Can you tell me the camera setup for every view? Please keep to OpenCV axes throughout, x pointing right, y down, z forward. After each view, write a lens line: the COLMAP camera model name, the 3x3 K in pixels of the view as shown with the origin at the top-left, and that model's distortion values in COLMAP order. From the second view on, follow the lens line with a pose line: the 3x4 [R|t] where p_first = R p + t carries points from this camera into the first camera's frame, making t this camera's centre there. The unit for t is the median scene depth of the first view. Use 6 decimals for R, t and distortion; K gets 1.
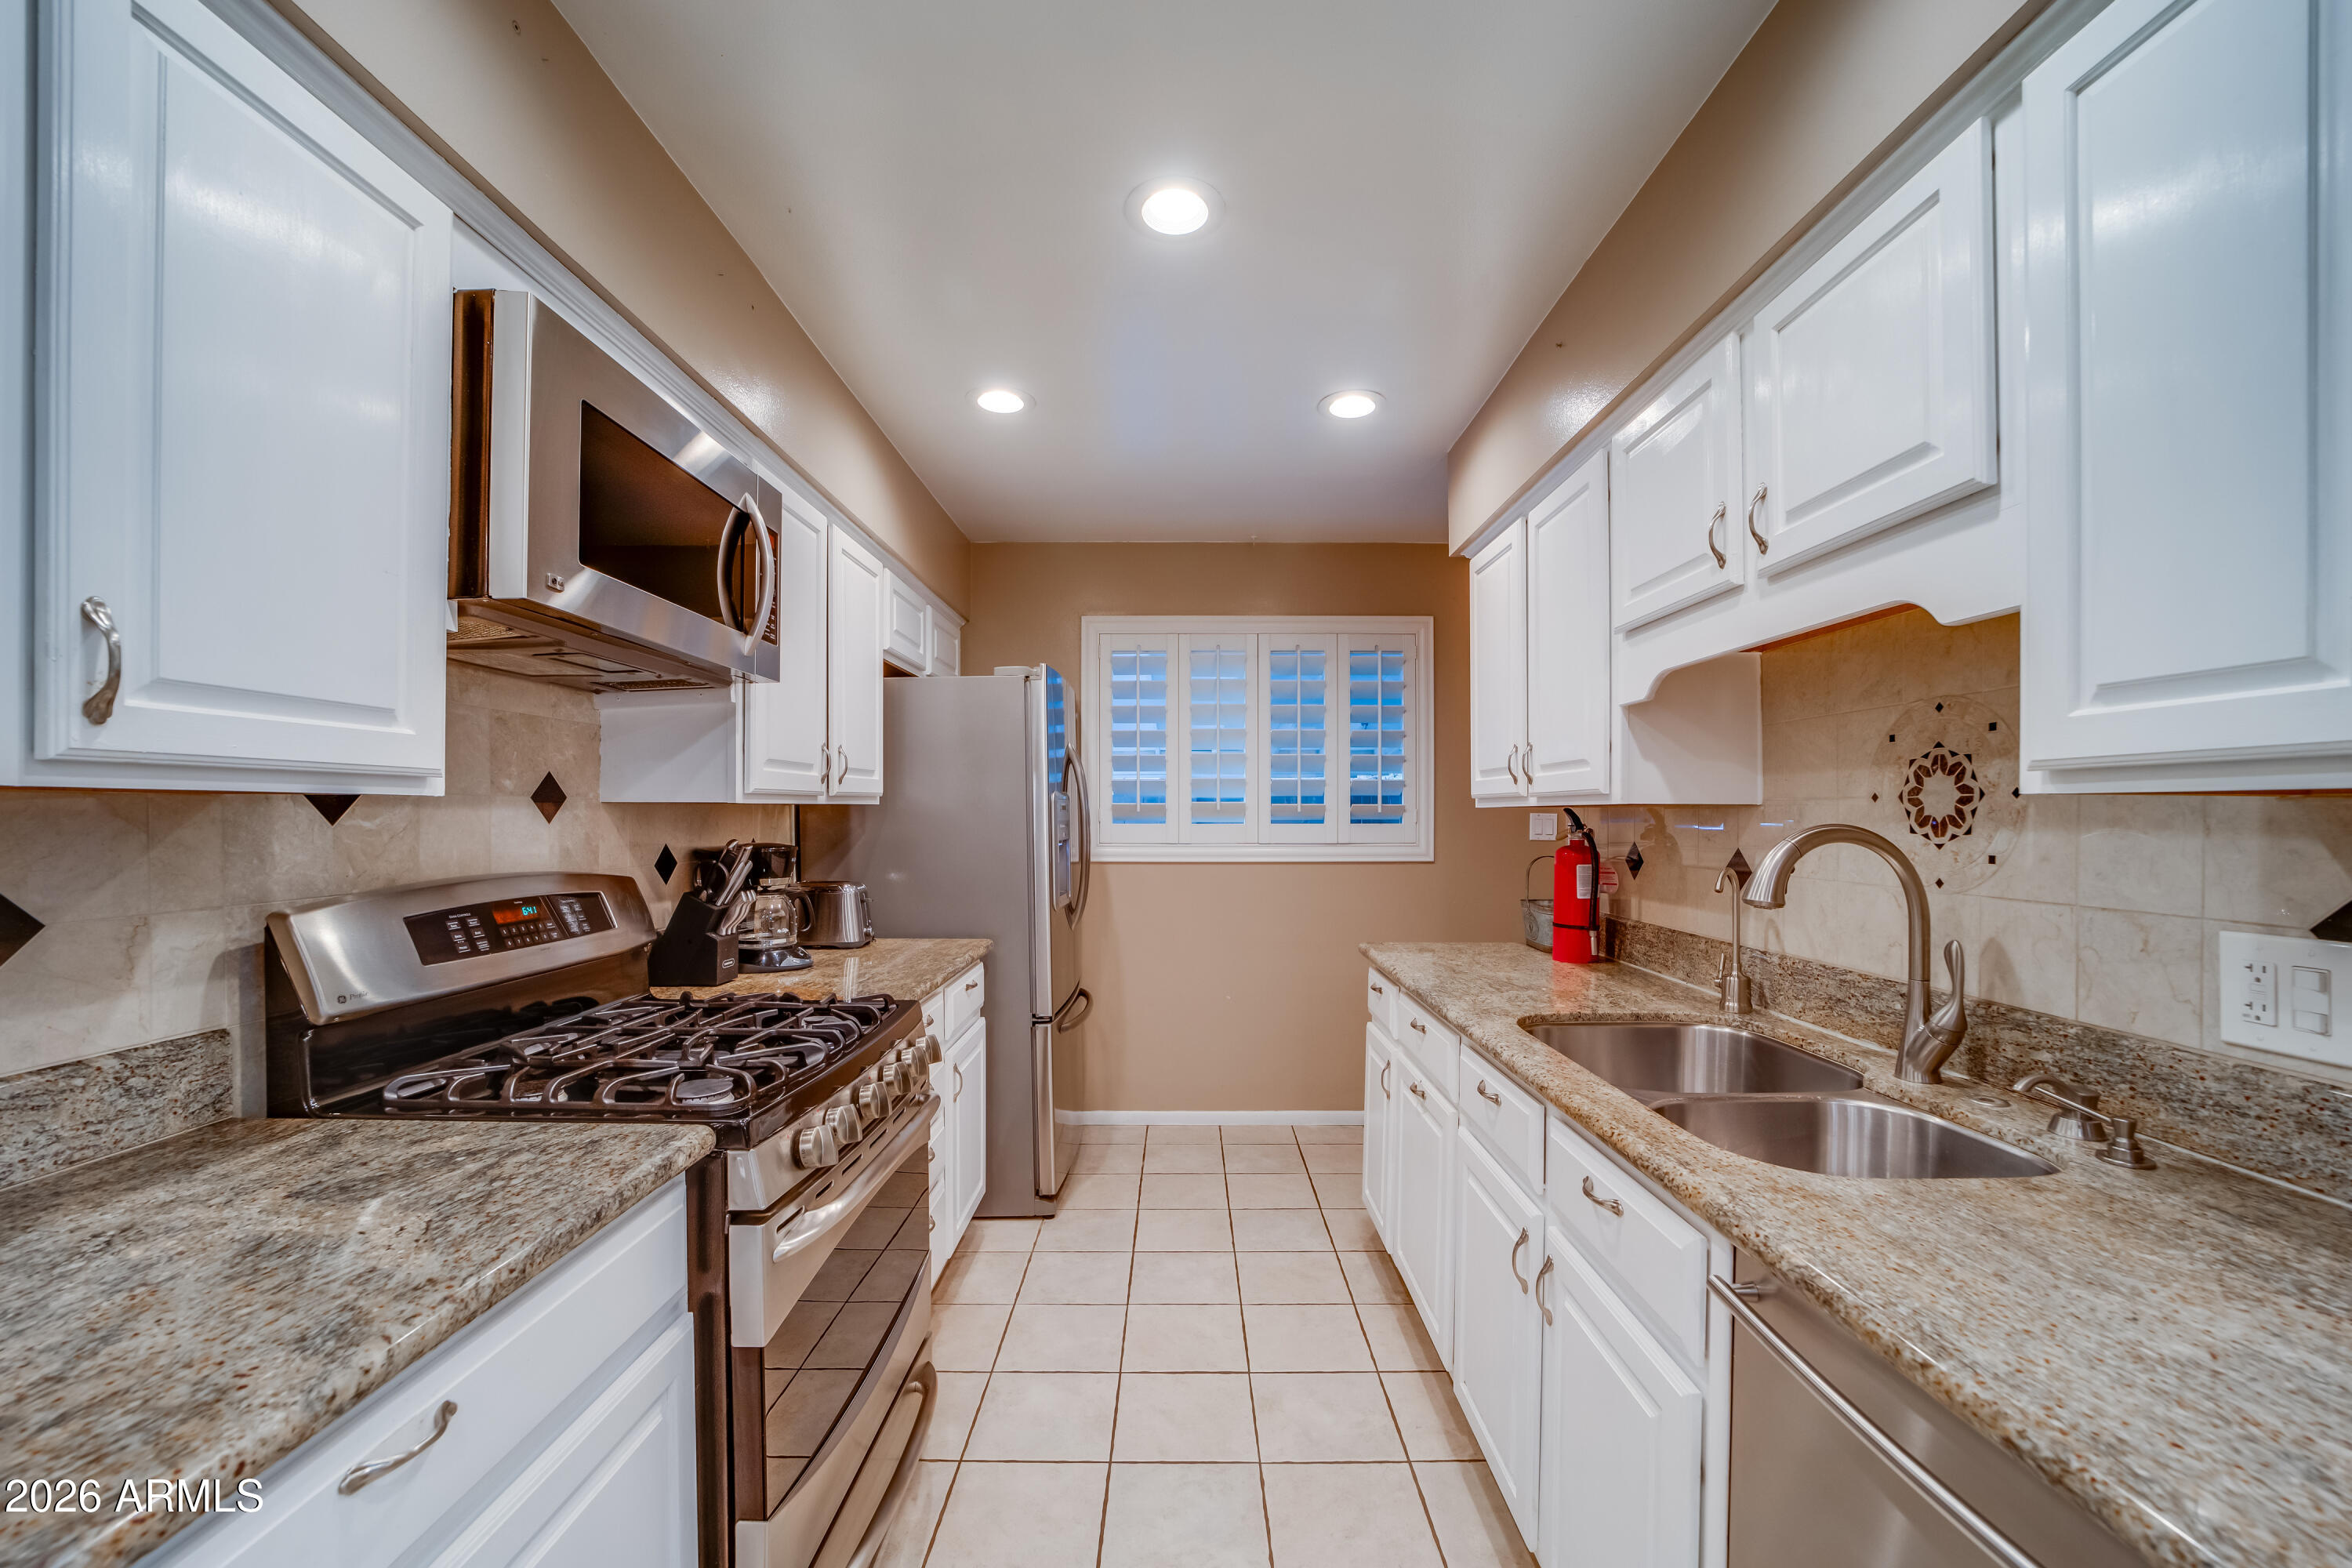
lens RADIAL K [[970.6, 0, 1090.9], [0, 970.6, 813.5], [0, 0, 1]] dist [-0.034370, 0.010841]
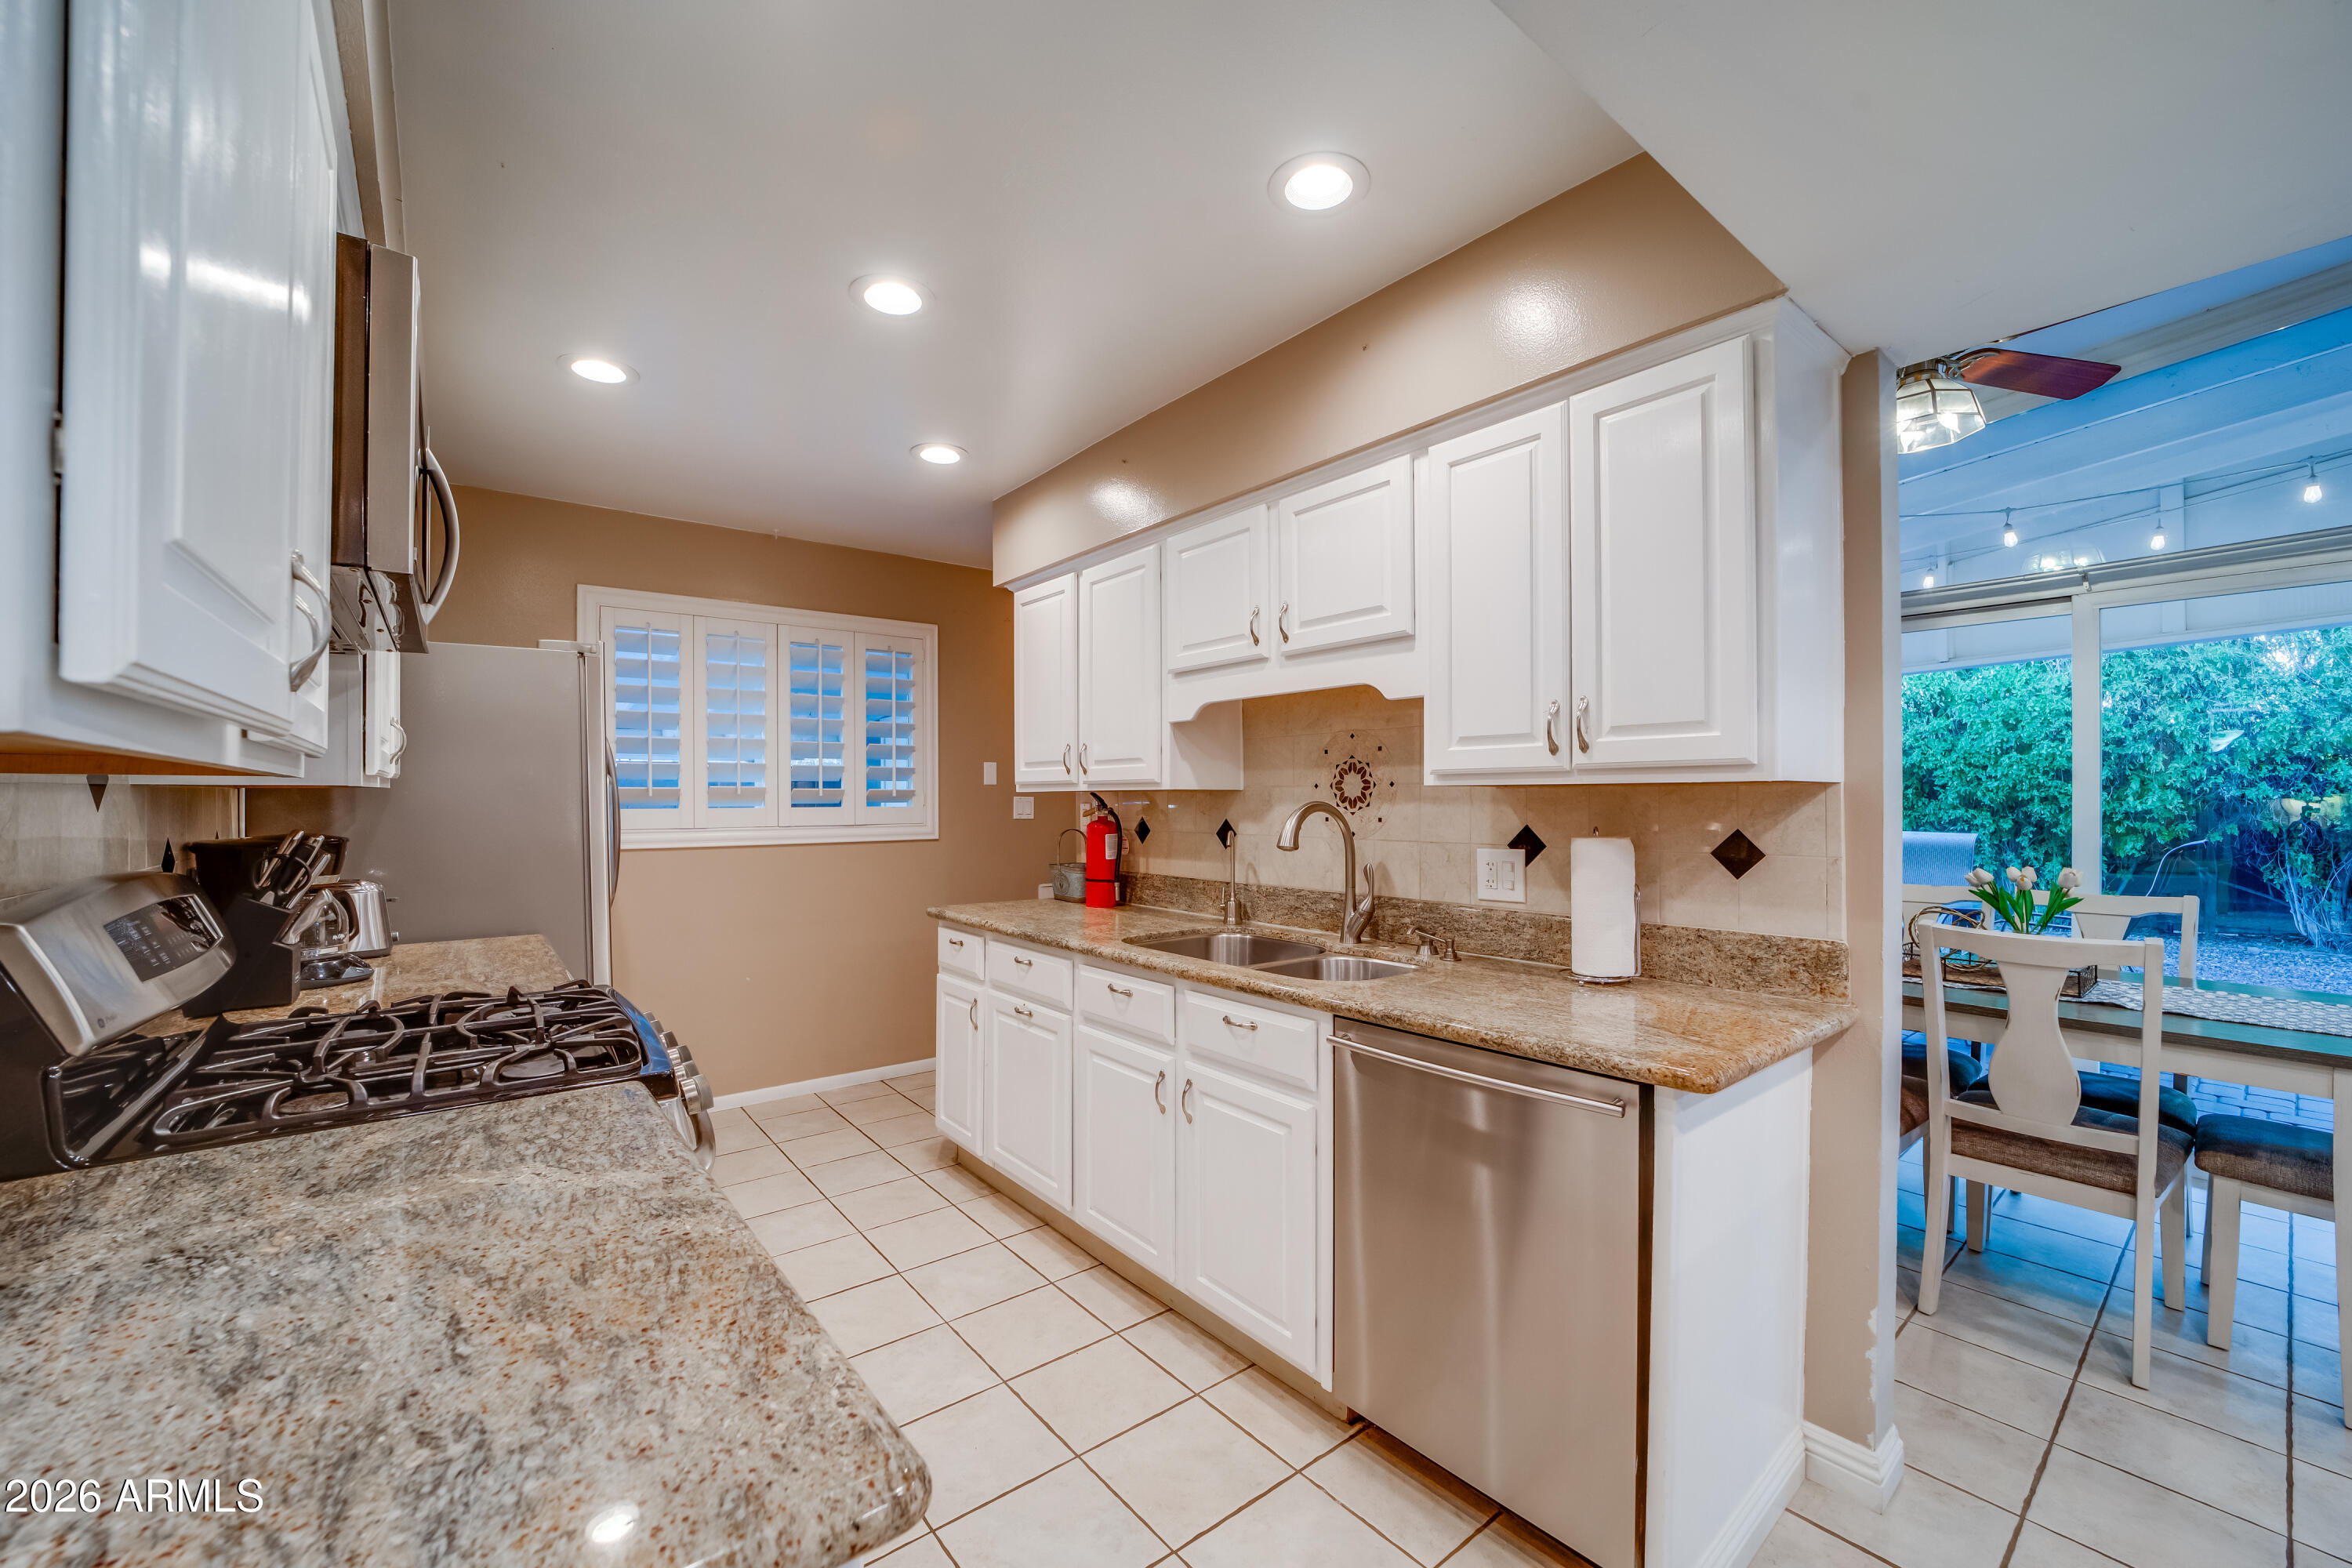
lens RADIAL K [[919.2, 0, 1175.7], [0, 919.2, 790.8], [0, 0, 1]] dist [-0.001525, -0.000012]
pose [[0.788191, 0.001257, 0.615429, -0.387589], [0.003515, 0.999972, -0.006543, 0.001536], [-0.615420, 0.007321, 0.788165, -0.143367]]
